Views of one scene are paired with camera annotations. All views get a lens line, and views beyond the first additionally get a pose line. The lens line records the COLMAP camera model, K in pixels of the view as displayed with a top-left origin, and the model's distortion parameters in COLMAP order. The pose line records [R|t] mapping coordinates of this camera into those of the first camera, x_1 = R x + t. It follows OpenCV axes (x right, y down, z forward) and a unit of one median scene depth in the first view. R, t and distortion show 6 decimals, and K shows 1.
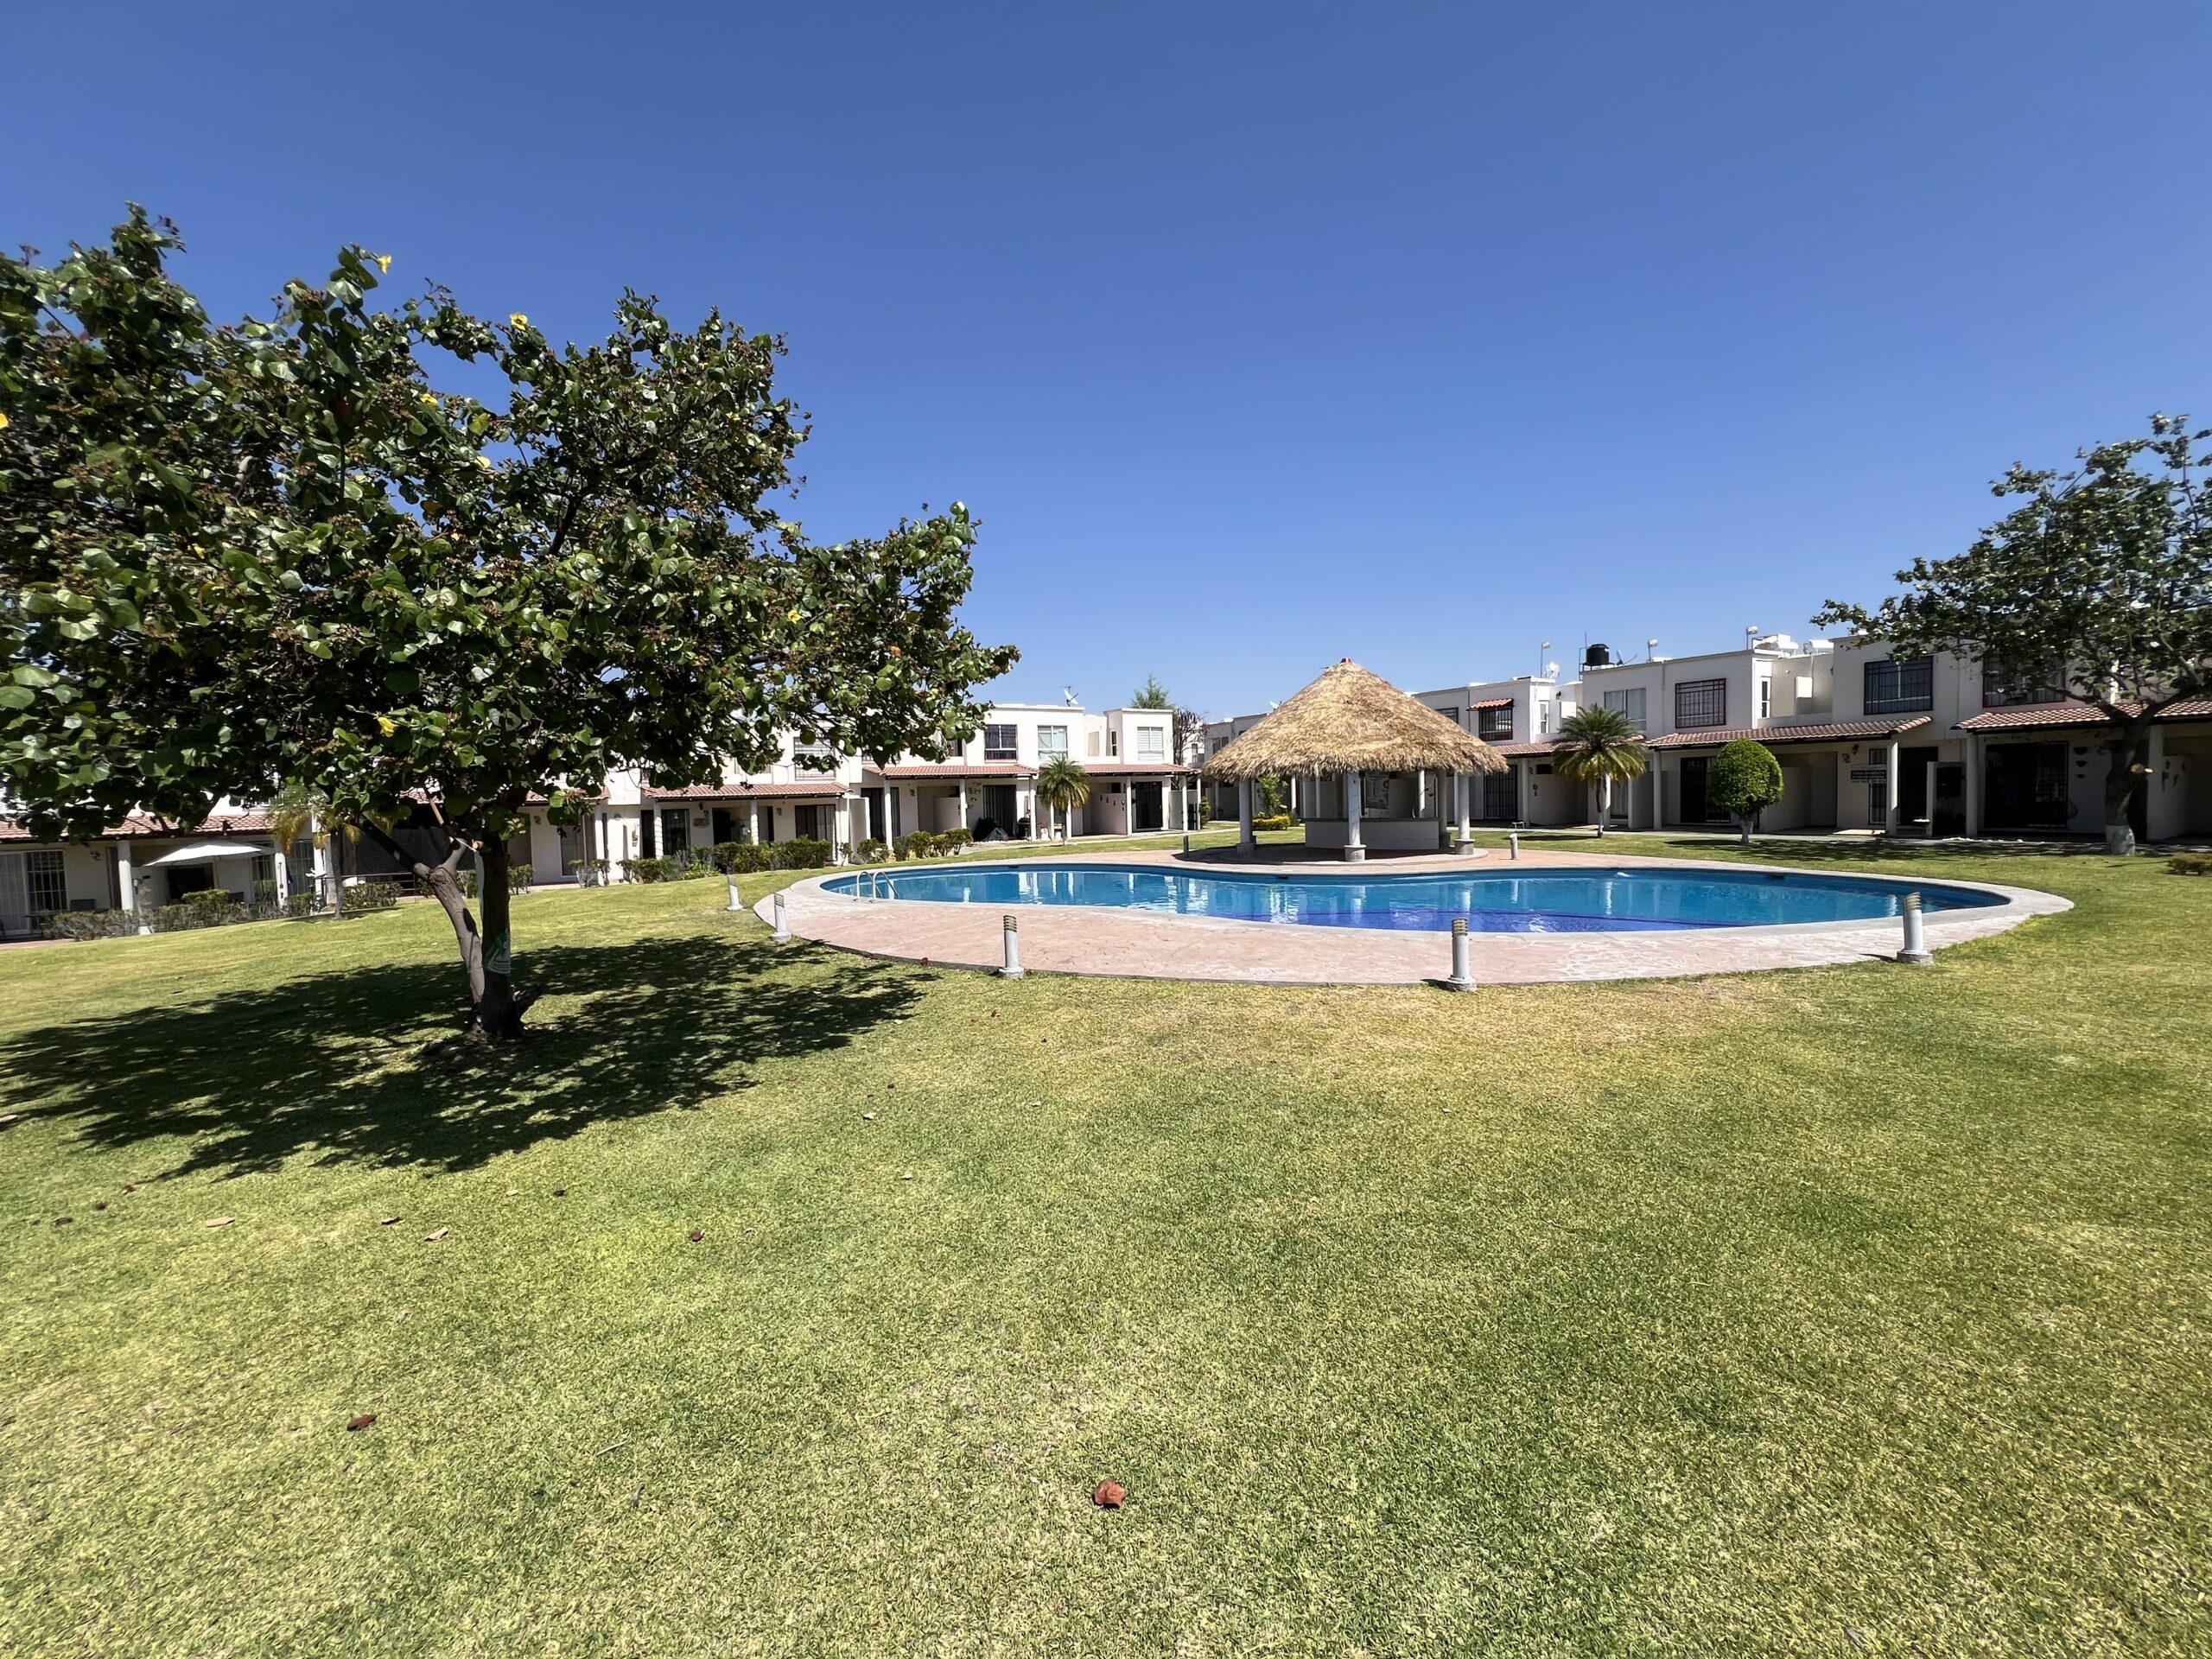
lens RADIAL K [[888.9, 0, 1105.9], [0, 888.9, 836.1], [0, 0, 1]] dist [0.001180, 0.000215]
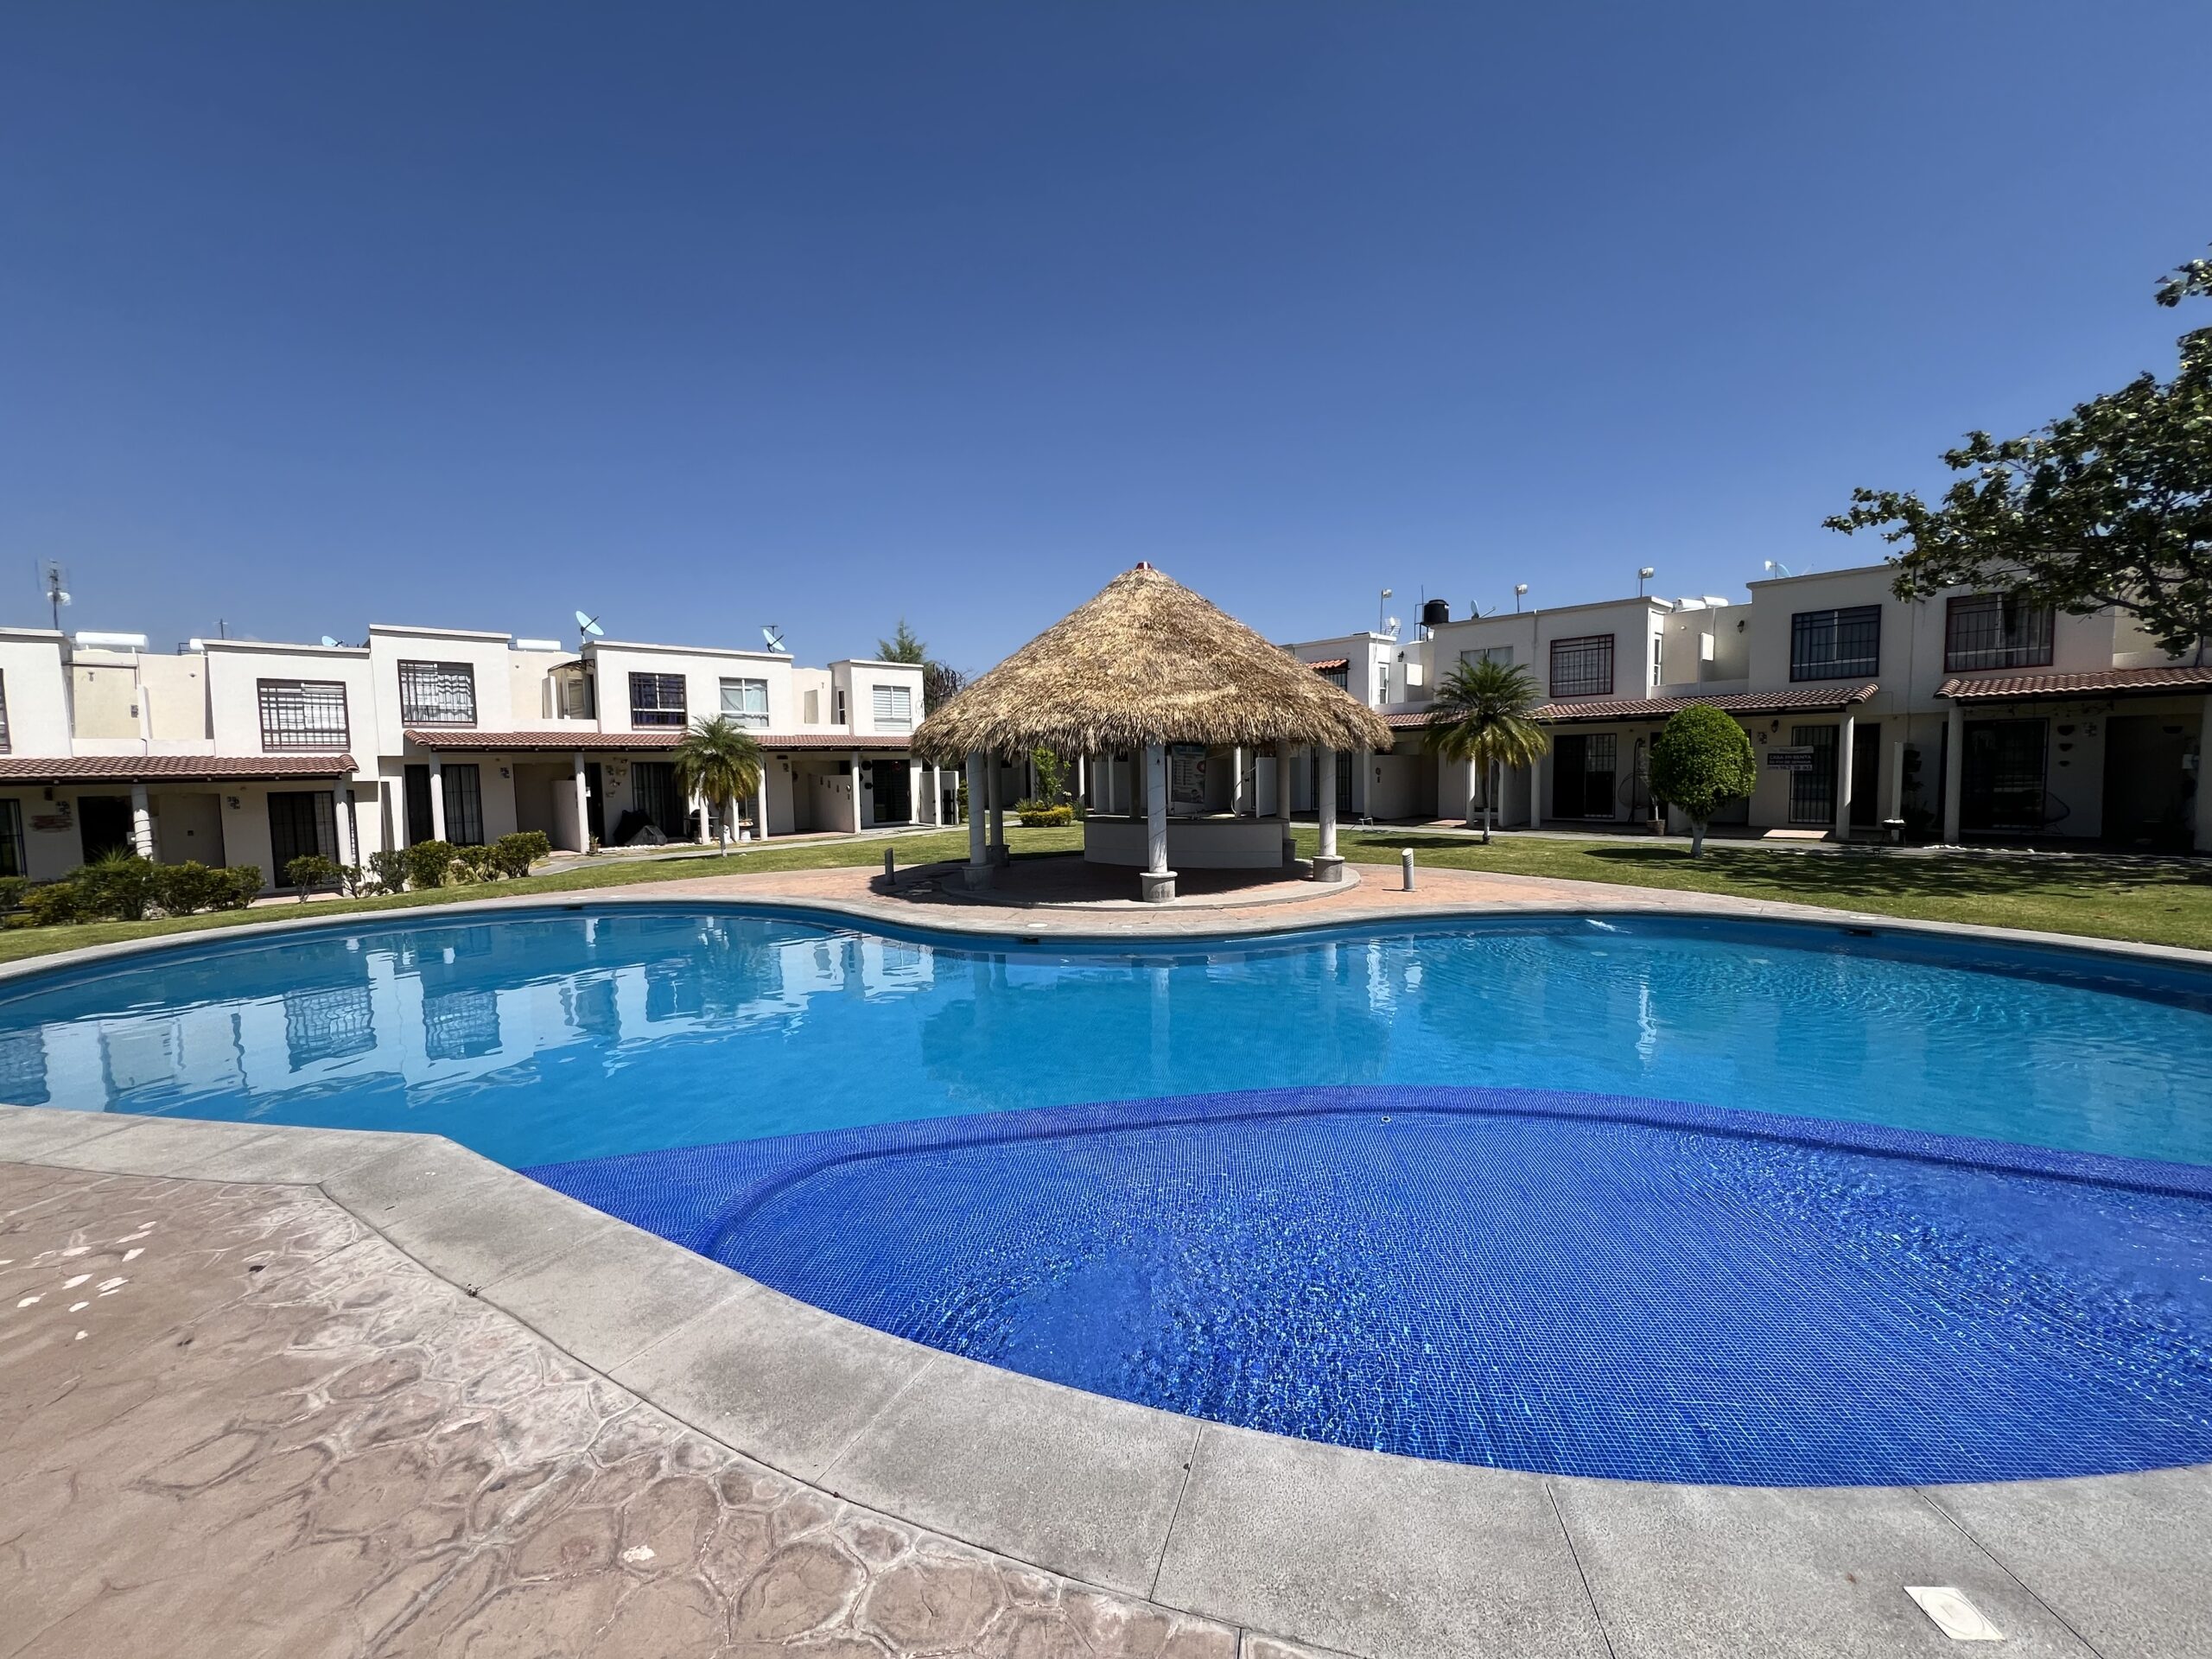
lens RADIAL K [[888.9, 0, 1105.9], [0, 888.9, 836.1], [0, 0, 1]] dist [0.001180, 0.000215]
pose [[0.976438, -0.008652, 0.215625, 0.094154], [0.003700, 0.999720, 0.023358, -0.020424], [-0.215766, -0.022010, 0.976197, 0.342349]]
